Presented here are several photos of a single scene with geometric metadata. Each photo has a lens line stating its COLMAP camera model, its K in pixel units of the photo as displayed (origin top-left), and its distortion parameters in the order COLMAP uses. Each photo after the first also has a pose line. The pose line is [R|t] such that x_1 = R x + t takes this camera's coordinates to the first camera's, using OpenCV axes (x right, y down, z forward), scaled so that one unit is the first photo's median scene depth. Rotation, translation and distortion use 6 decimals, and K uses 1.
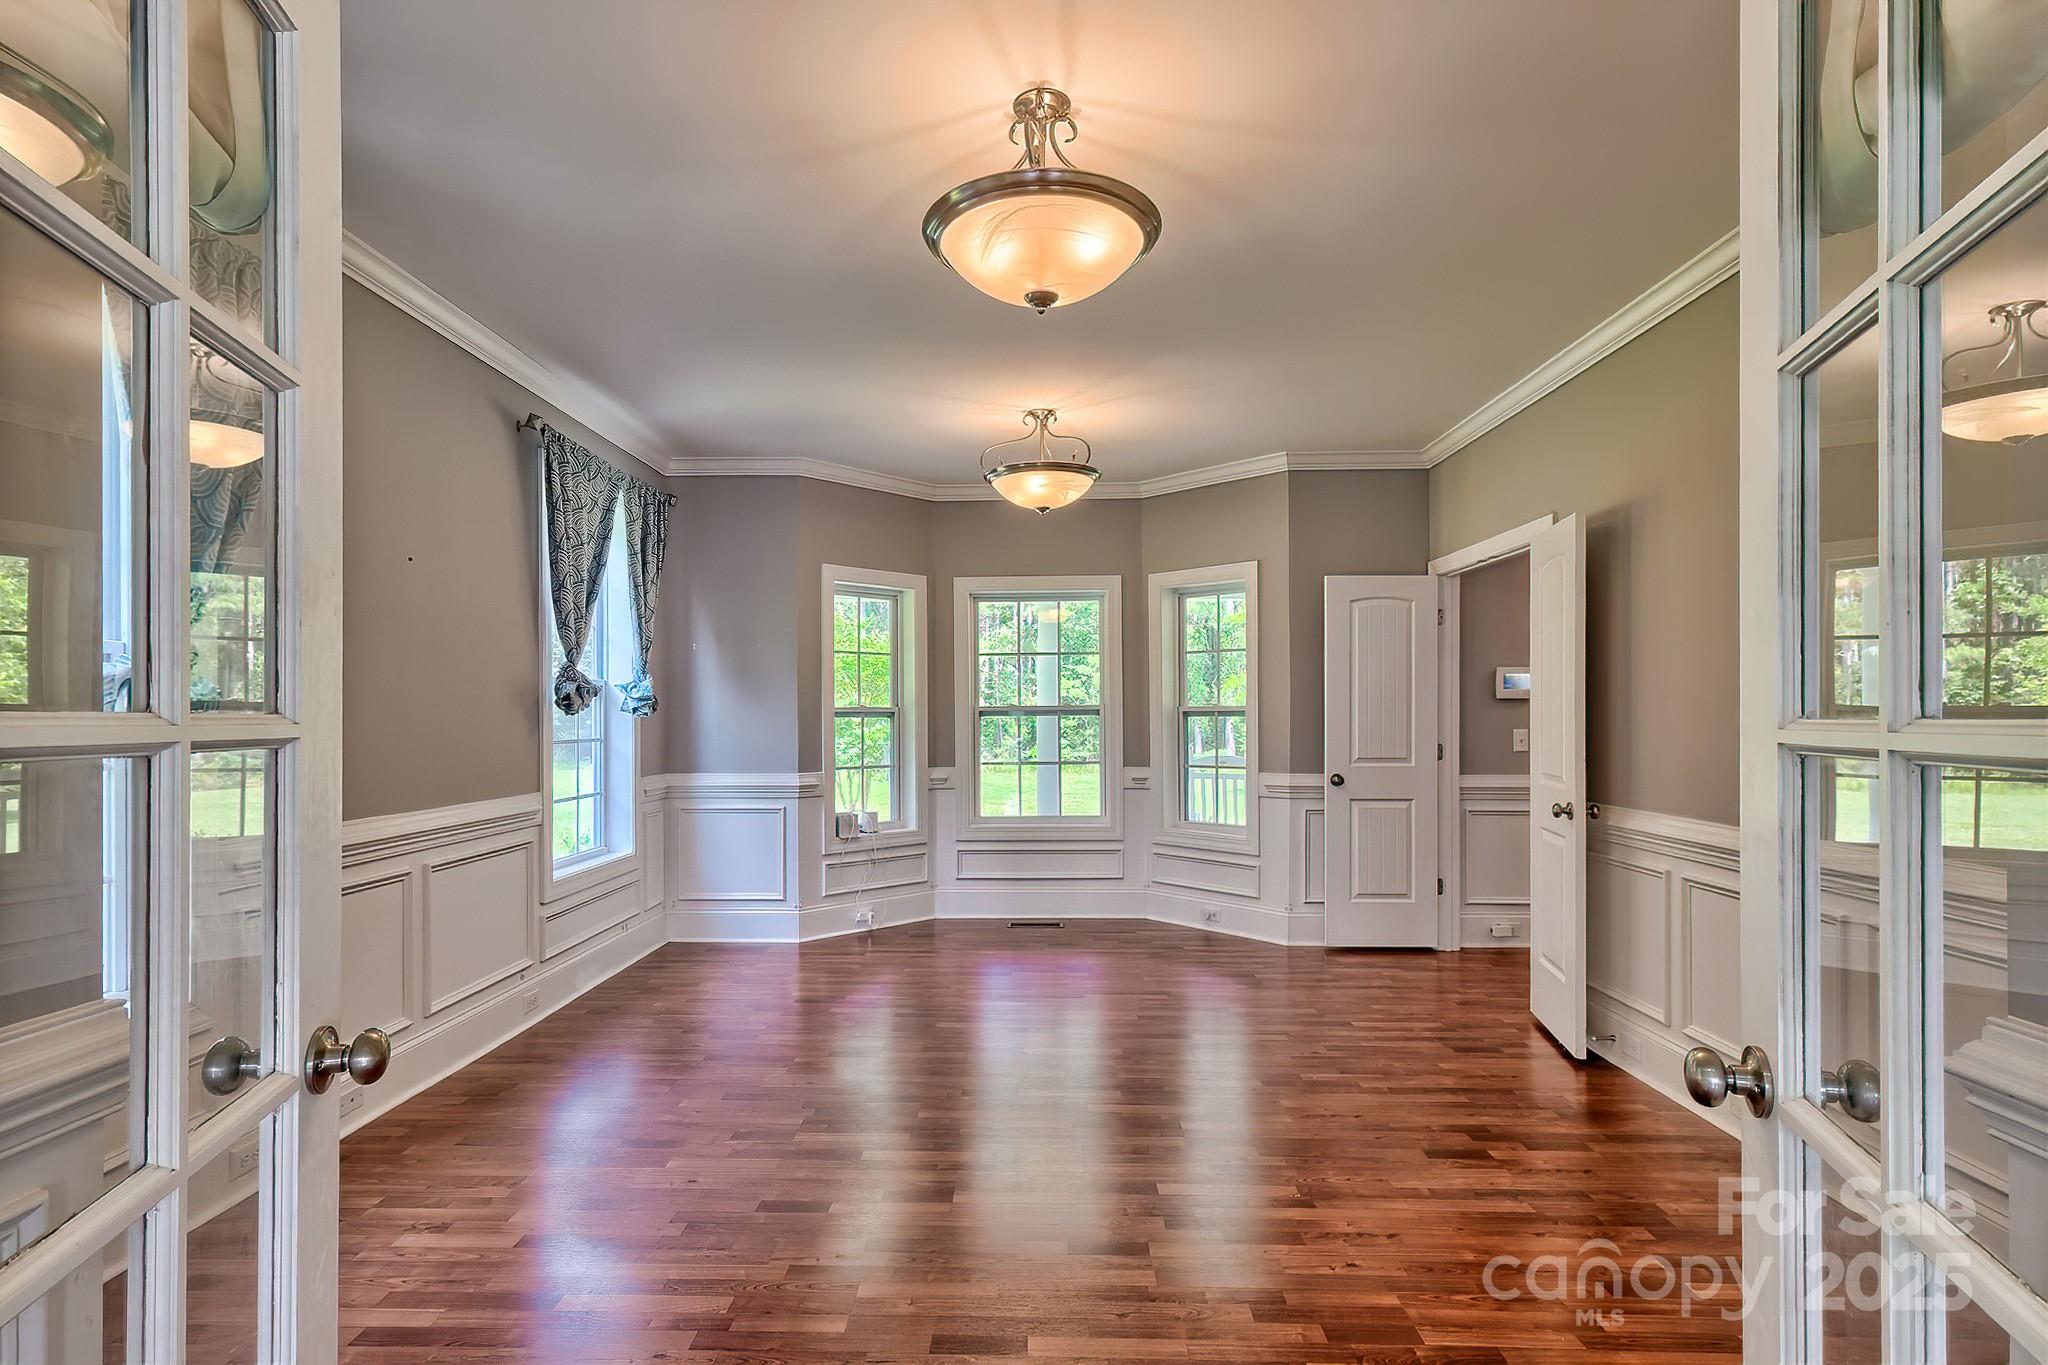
lens RADIAL K [[977.9, 0, 1007.6], [0, 977.9, 706.7], [0, 0, 1]] dist [0.007919, 0.000162]
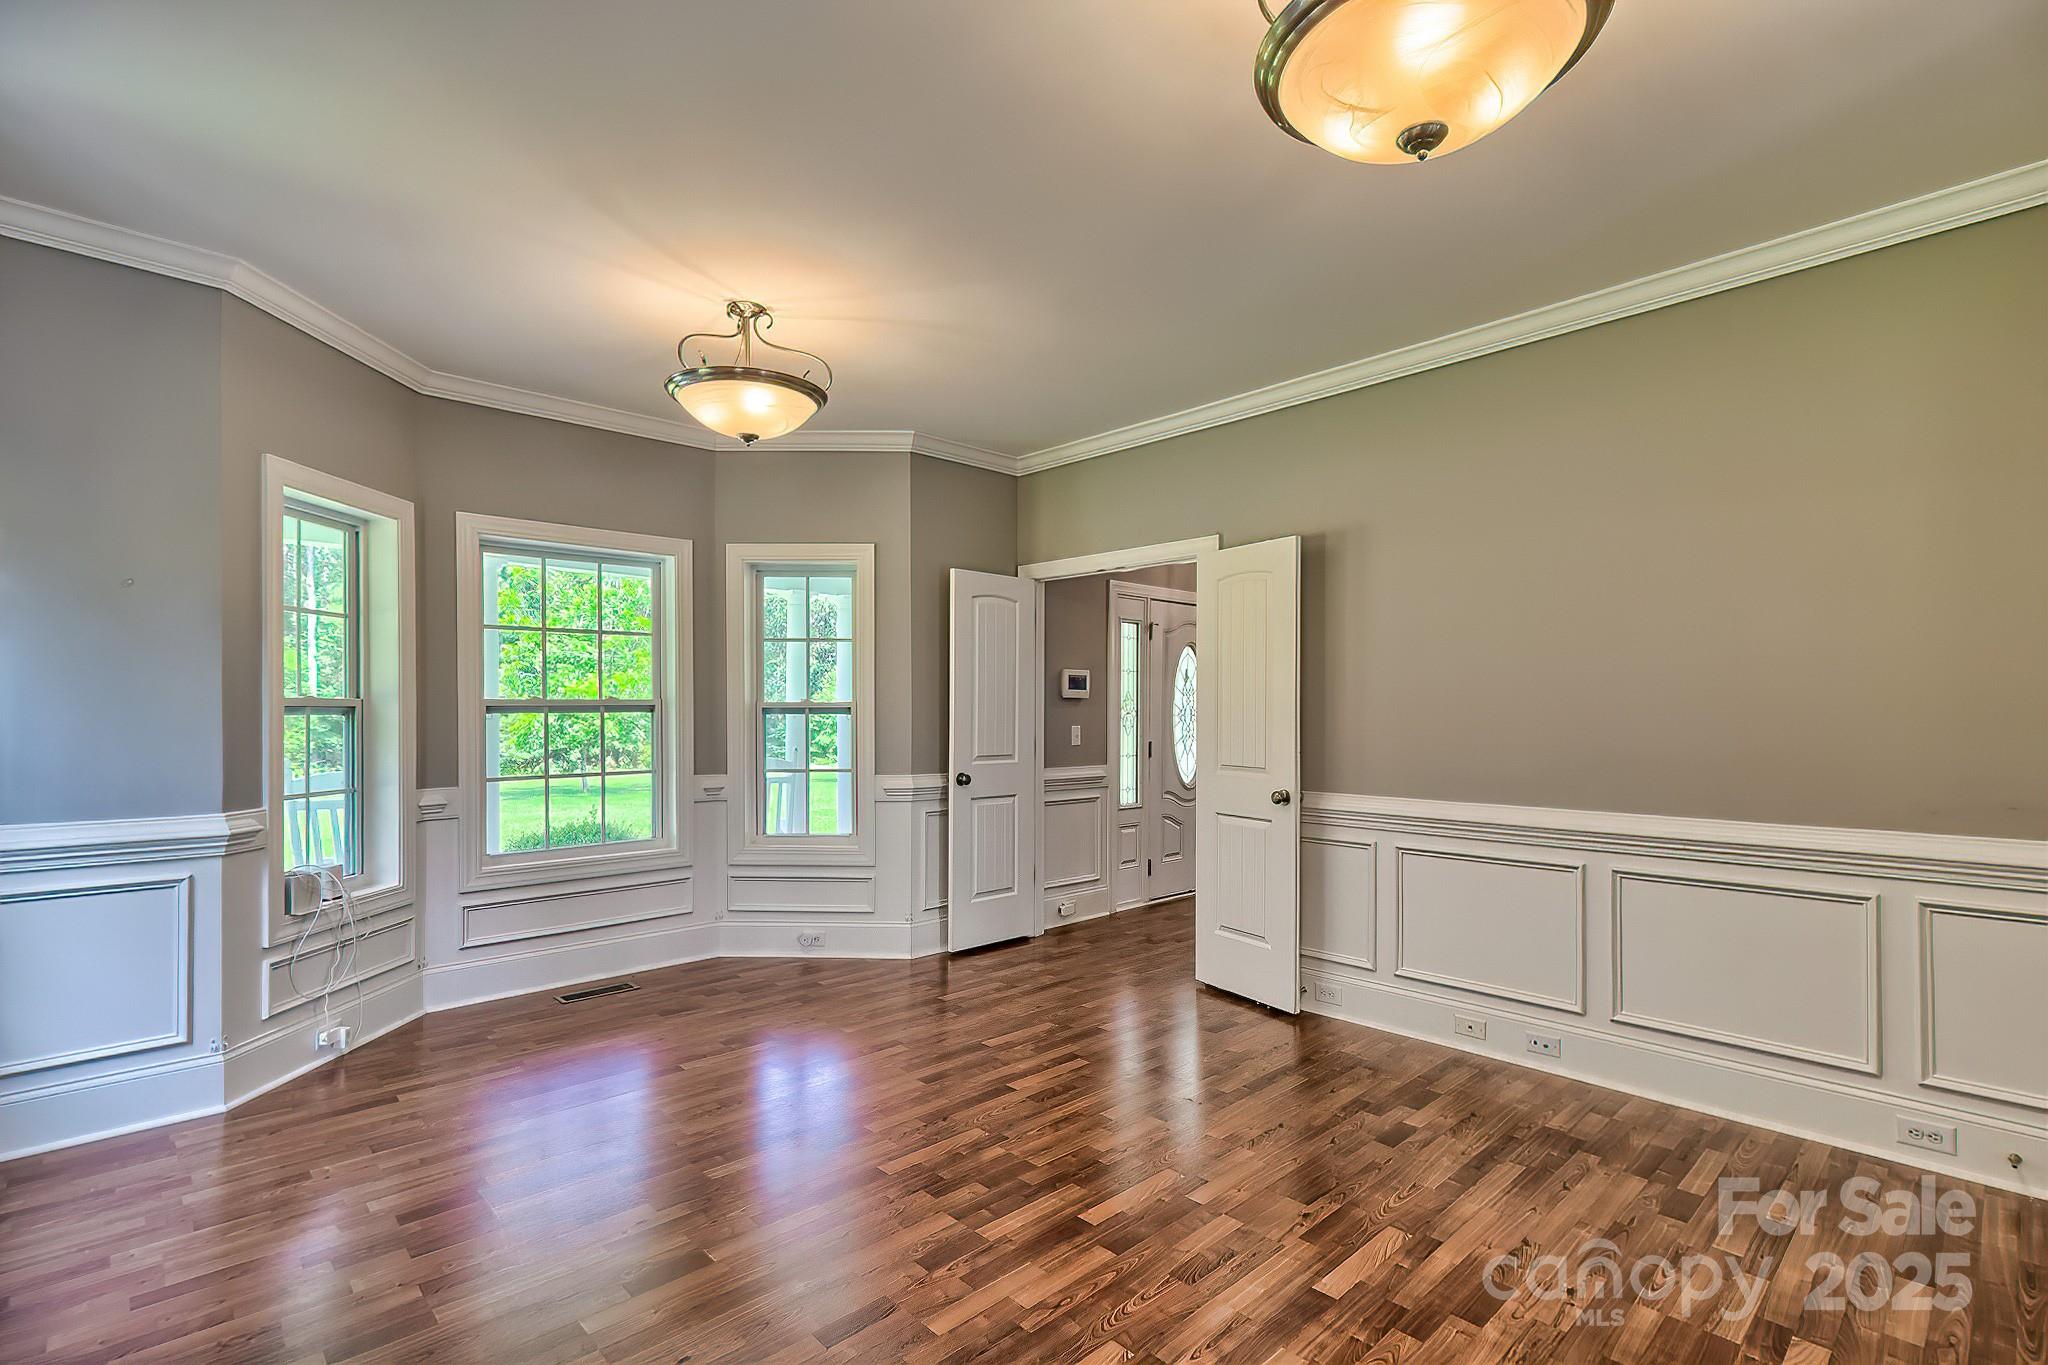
lens RADIAL K [[941.3, 0, 989.2], [0, 941.3, 705.7], [0, 0, 1]] dist [0.017750, 0.000043]
pose [[0.718396, 0.007444, 0.695595, -0.278353], [-0.008336, 0.999963, -0.002092, 0.003133], [-0.695585, -0.004296, 0.718431, 0.290377]]
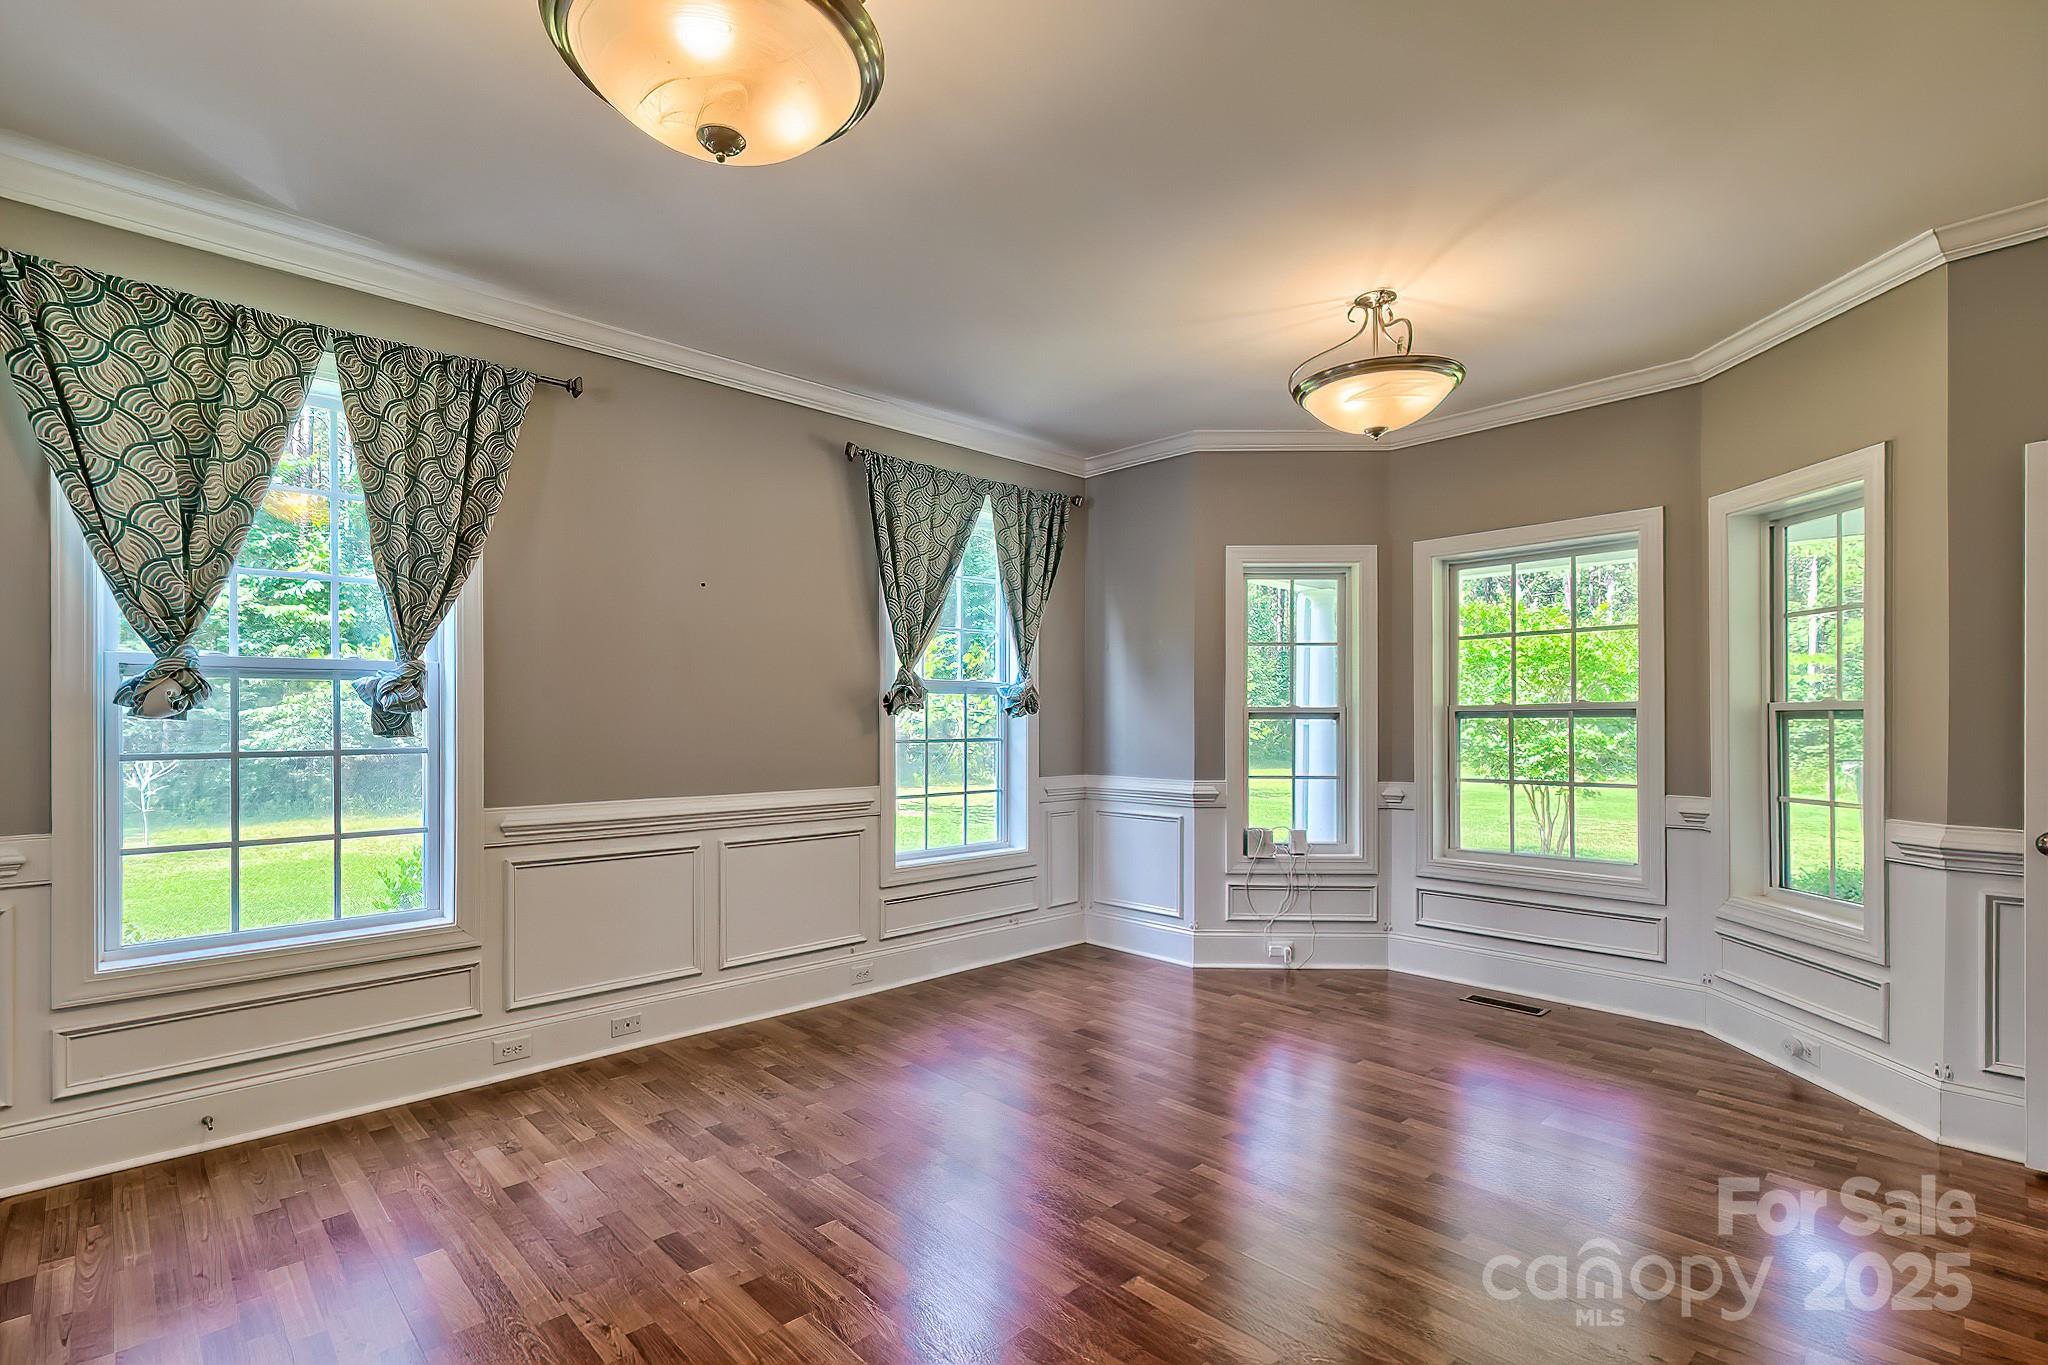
lens RADIAL K [[938.7, 0, 1026.0], [0, 938.7, 713.5], [0, 0, 1]] dist [0.005853, -0.000033]
pose [[0.720087, -0.001642, -0.693881, 0.275621], [0.004226, 0.999989, 0.002018, 0.003745], [0.693871, -0.004385, 0.720086, 0.264524]]
